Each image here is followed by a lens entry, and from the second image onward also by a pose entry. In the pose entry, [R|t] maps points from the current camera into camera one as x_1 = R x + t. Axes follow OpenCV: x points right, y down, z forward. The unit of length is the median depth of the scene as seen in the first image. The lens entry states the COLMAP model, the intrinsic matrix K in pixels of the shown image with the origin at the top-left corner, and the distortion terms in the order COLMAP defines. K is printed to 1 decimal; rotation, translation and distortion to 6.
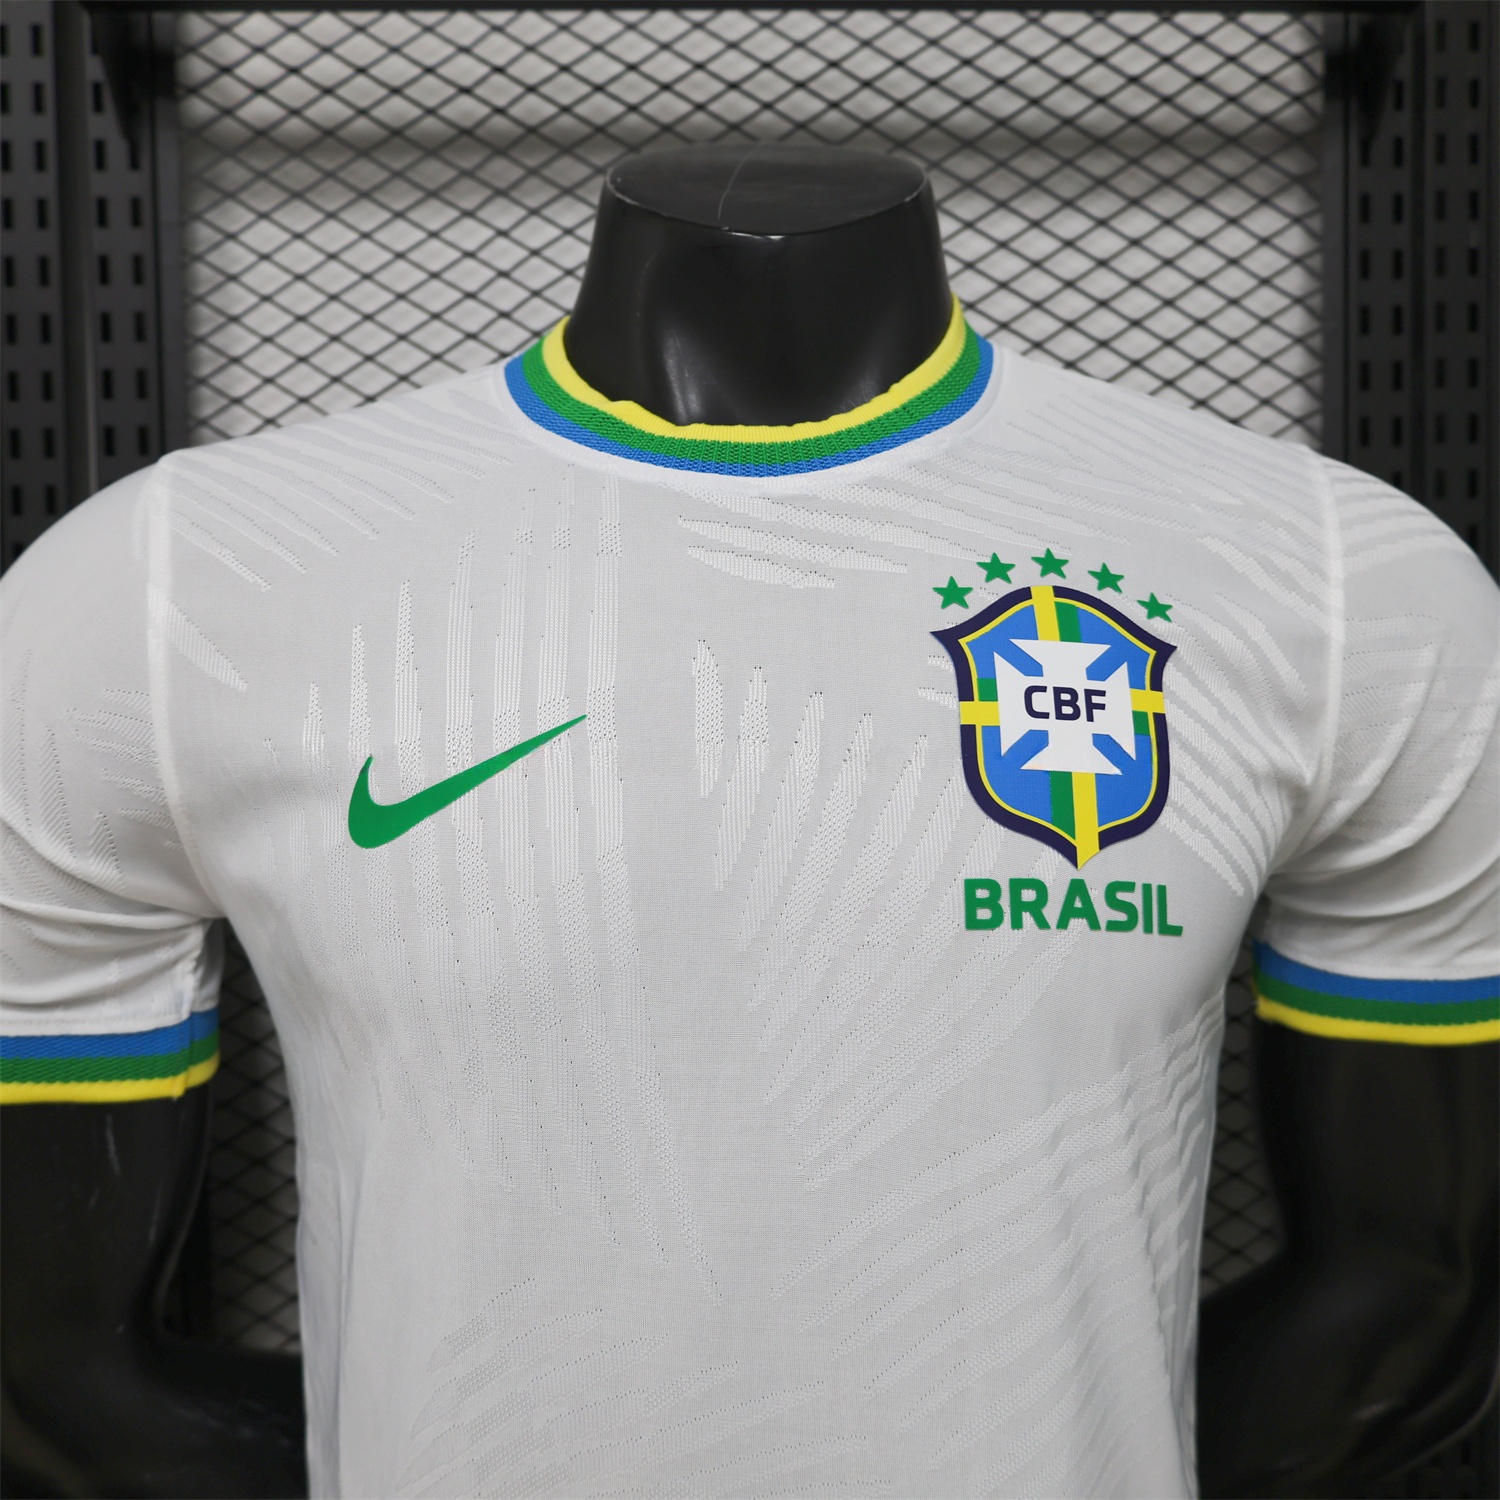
lens RADIAL K [[1550.9, 0, 750.0], [0, 1550.9, 750.0], [0, 0, 1]] dist [-0.004525, 0.003946]
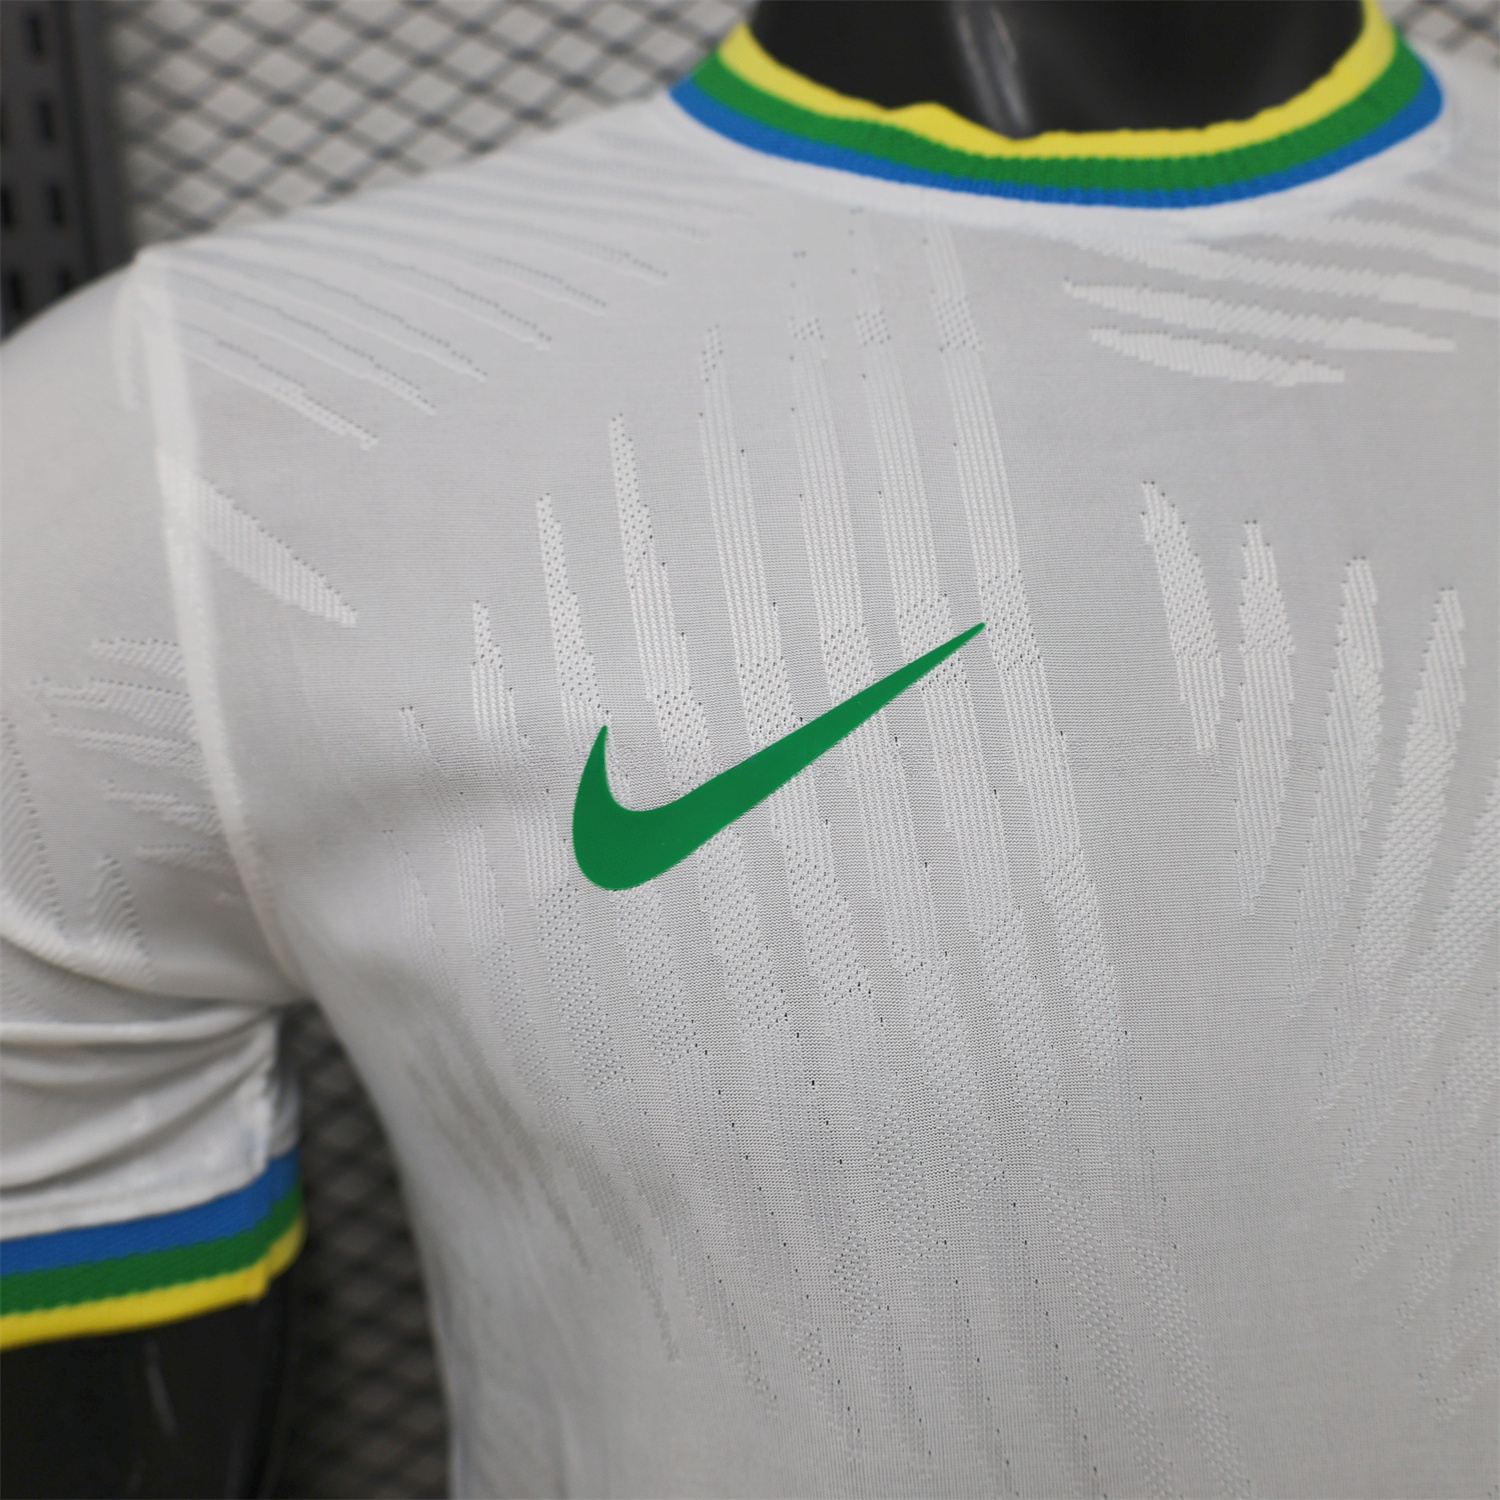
lens RADIAL K [[1544.3, 0, 742.5], [0, 1544.3, 740.6], [0, 0, 1]] dist [0.004185, -0.000405]
pose [[0.995216, -0.074859, 0.062774, -0.222218], [0.072326, 0.996509, 0.041699, -0.009408], [-0.065677, -0.036959, 0.997156, 0.425646]]
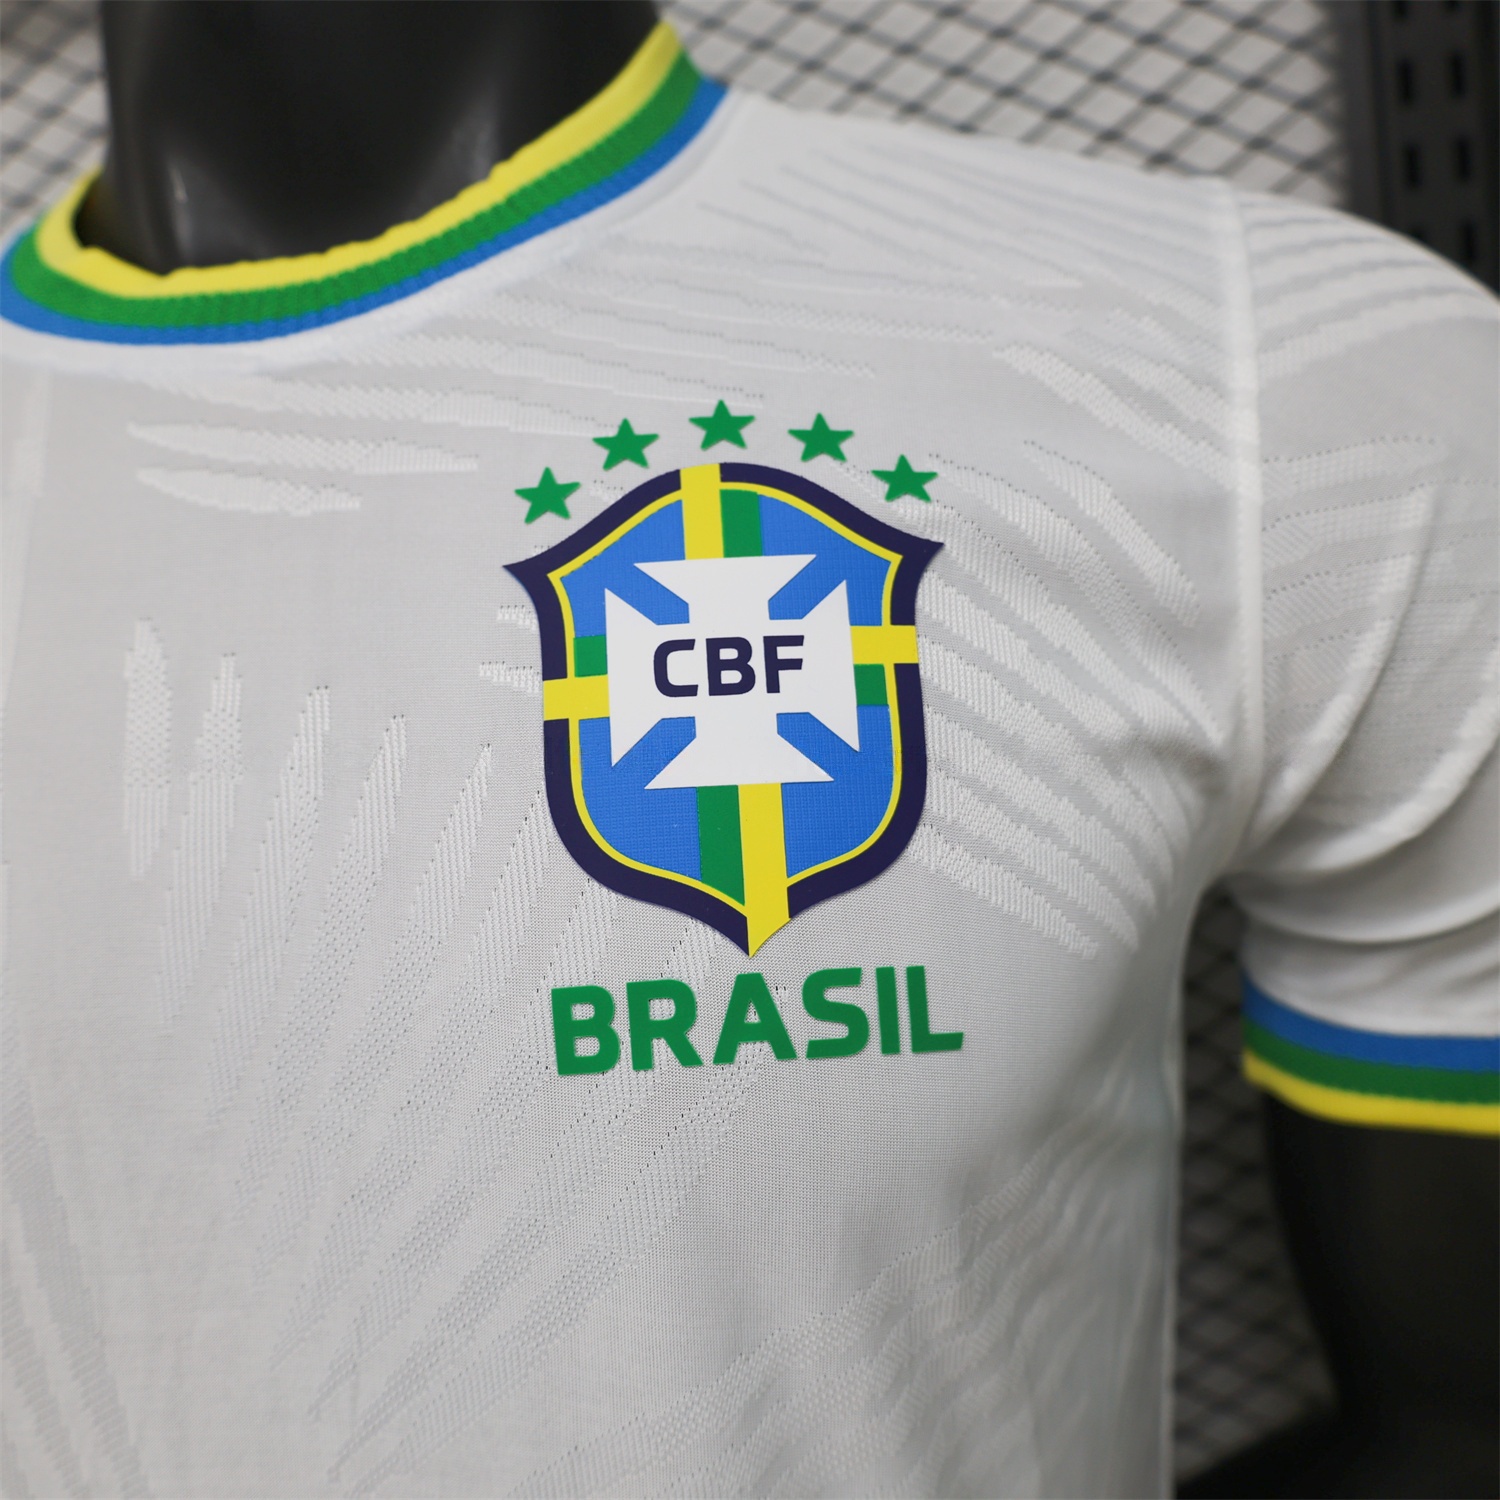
lens RADIAL K [[1550.9, 0, 750.0], [0, 1550.9, 750.0], [0, 0, 1]] dist [-0.004525, 0.003946]
pose [[0.984858, -0.086897, -0.150011, 0.289815], [0.096453, 0.993667, 0.057639, -0.030657], [0.144052, -0.071235, 0.987003, 0.416938]]
